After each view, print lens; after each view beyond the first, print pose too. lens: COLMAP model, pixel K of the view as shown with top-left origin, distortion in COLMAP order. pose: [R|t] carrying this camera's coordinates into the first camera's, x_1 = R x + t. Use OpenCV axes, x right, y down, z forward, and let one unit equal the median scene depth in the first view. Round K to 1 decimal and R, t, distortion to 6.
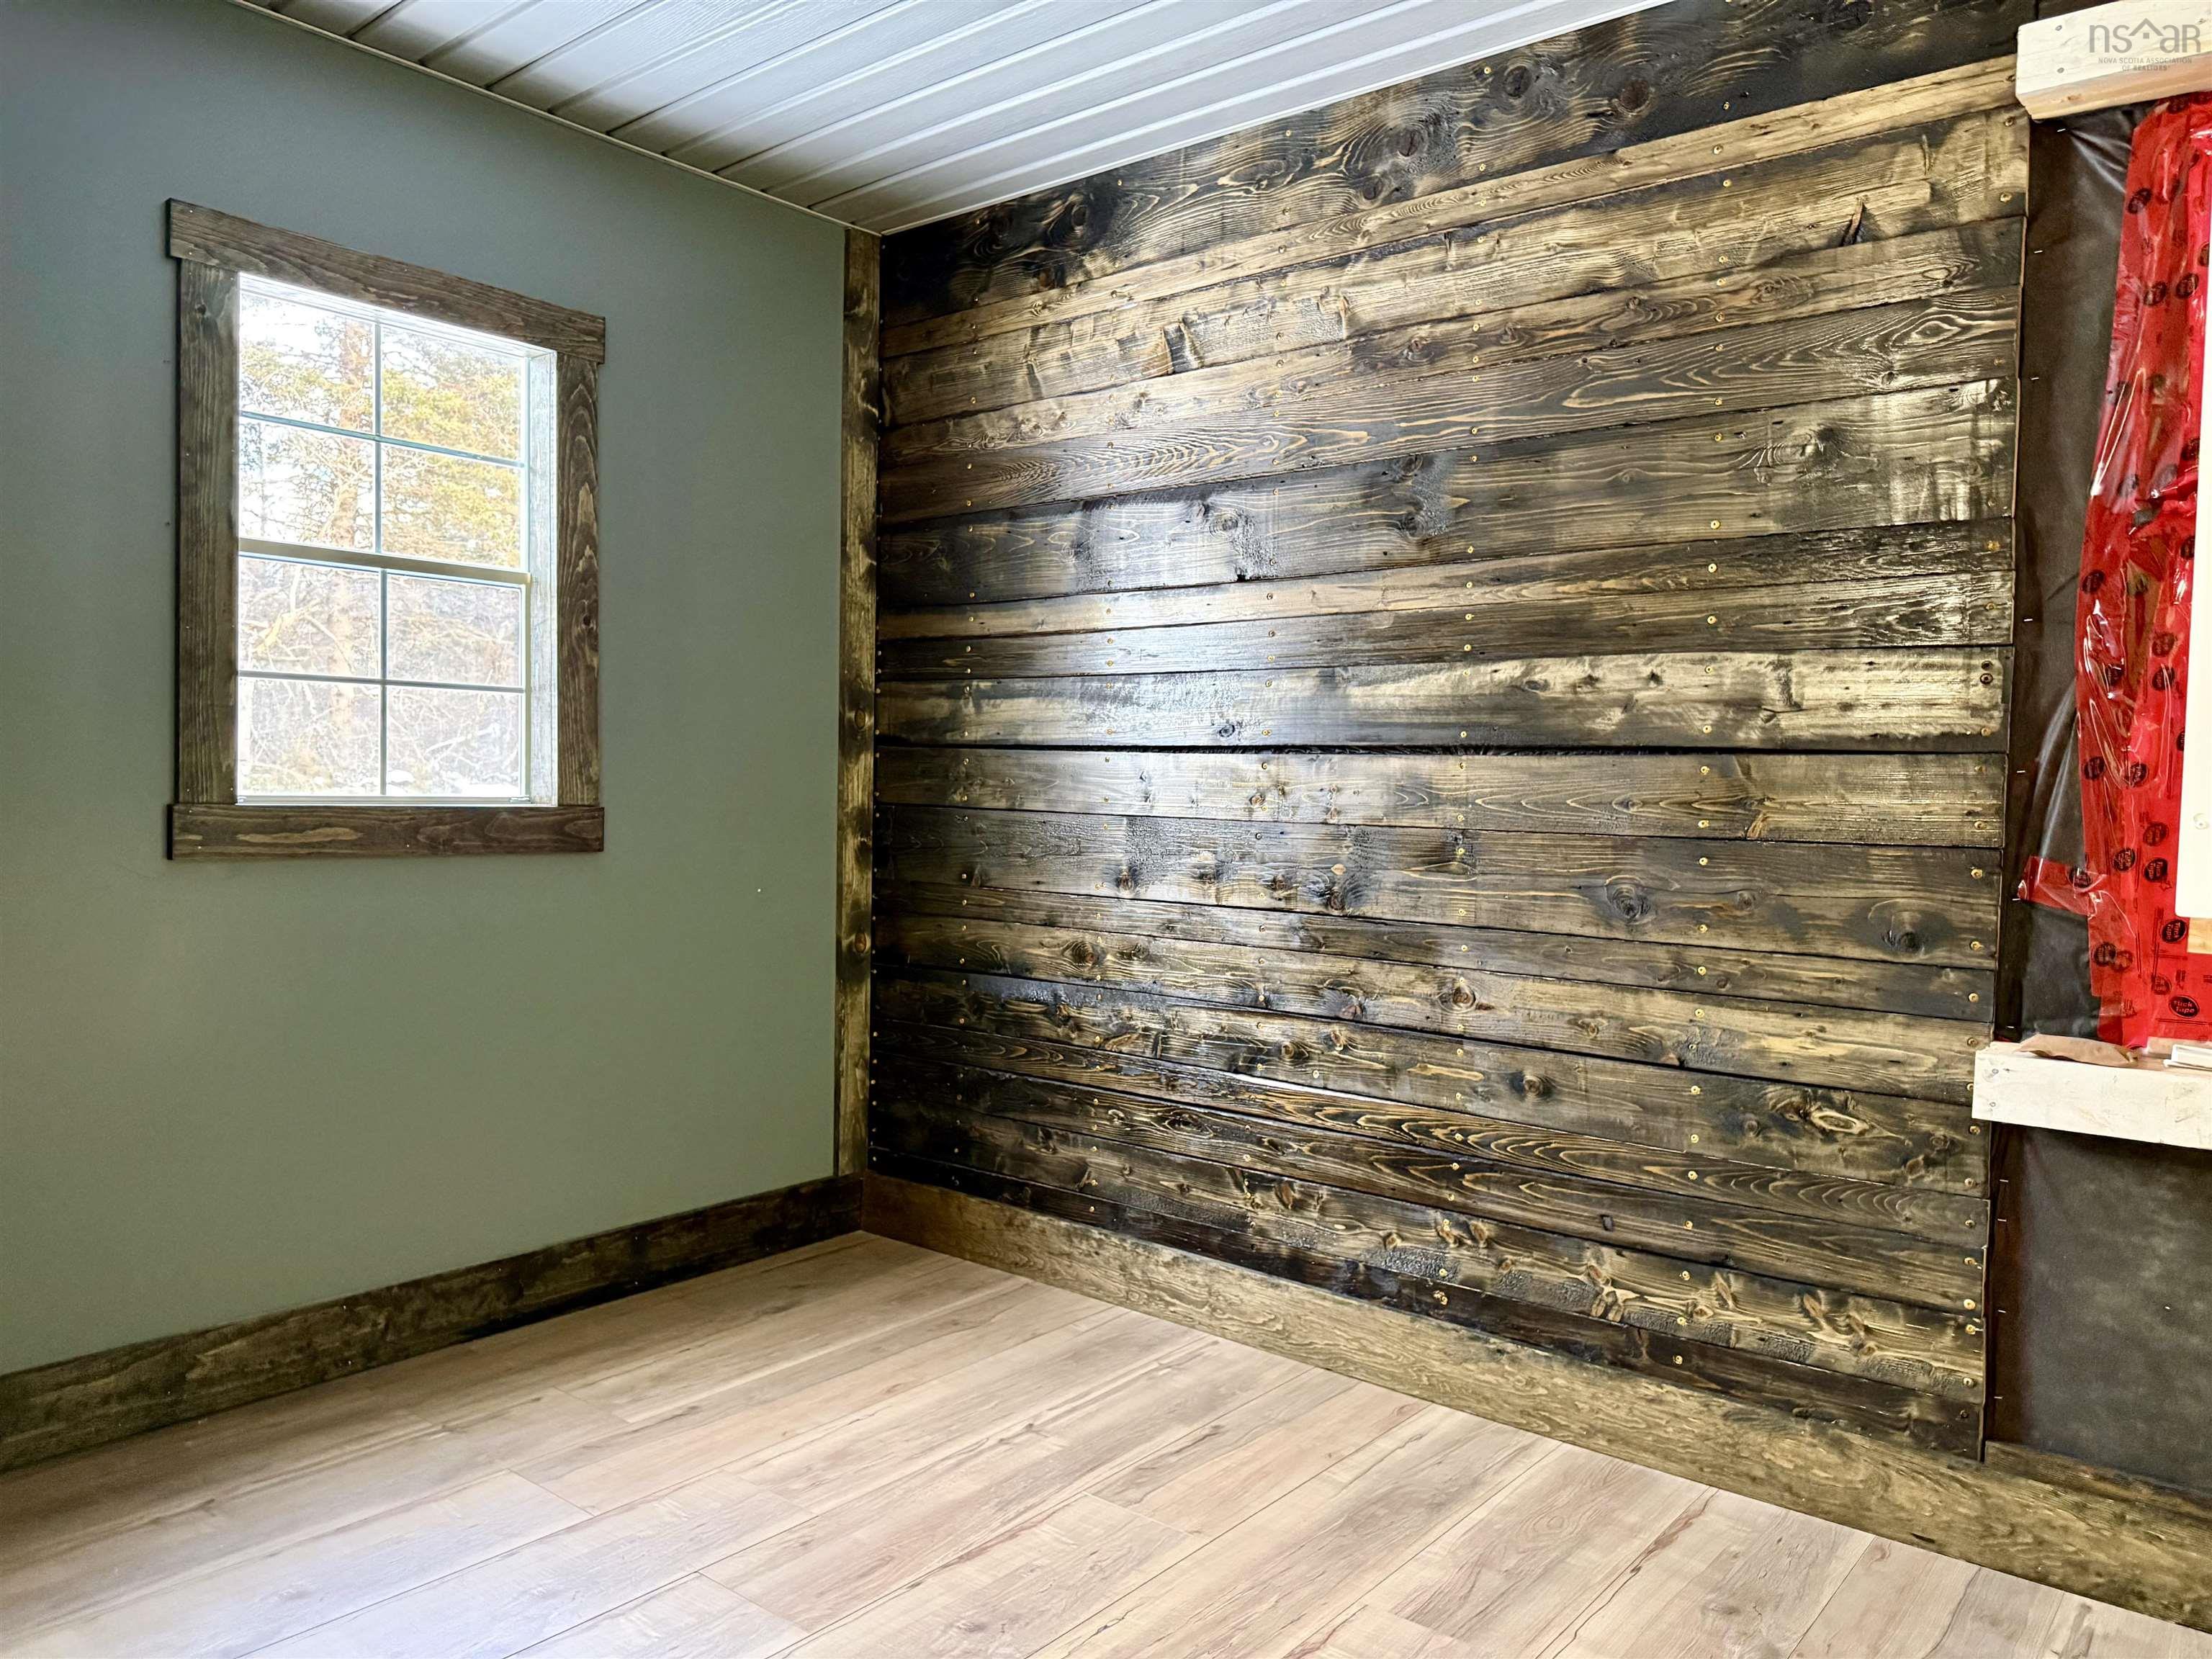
lens RADIAL K [[1559.8, 0, 1092.9], [0, 1559.8, 825.3], [0, 0, 1]] dist [0.042651, -0.052785]
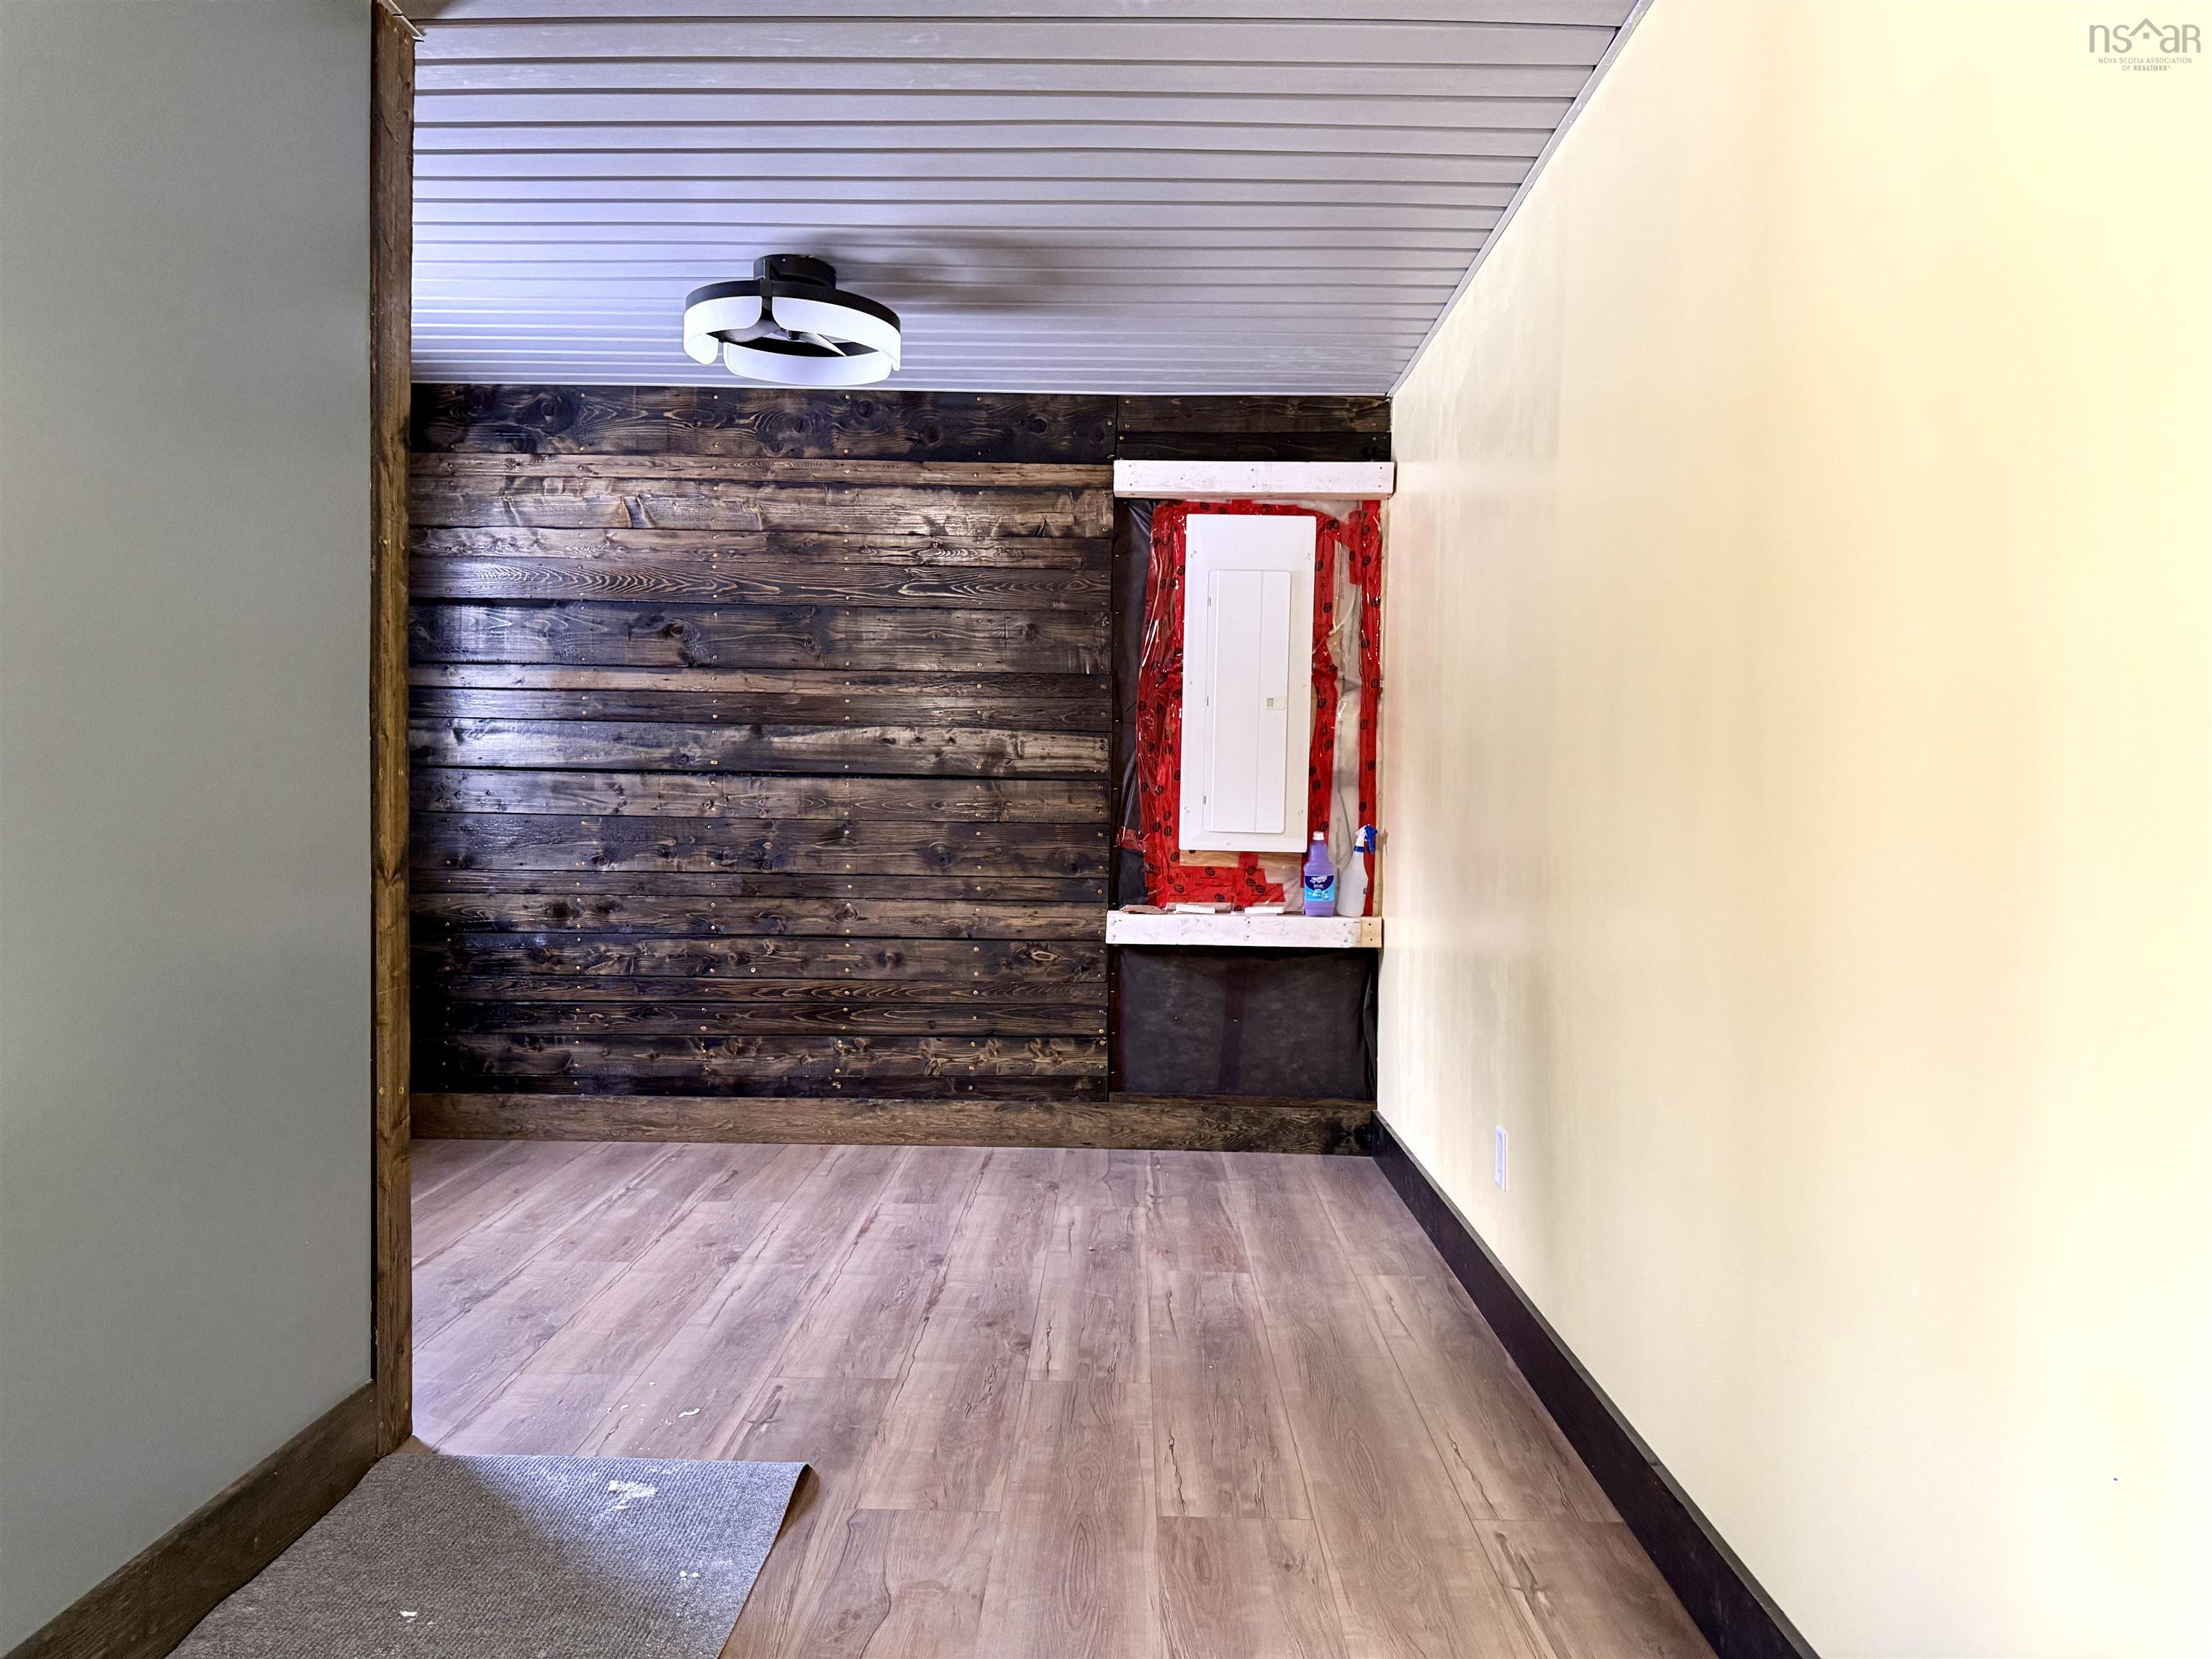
lens RADIAL K [[1559.8, 0, 1086.5], [0, 1559.8, 824.6], [0, 0, 1]] dist [0.042651, -0.052785]
pose [[0.776260, -0.012028, 0.630298, -0.699782], [0.019336, 0.999802, -0.004735, 0.022189], [-0.630116, 0.015863, 0.776339, -0.576479]]
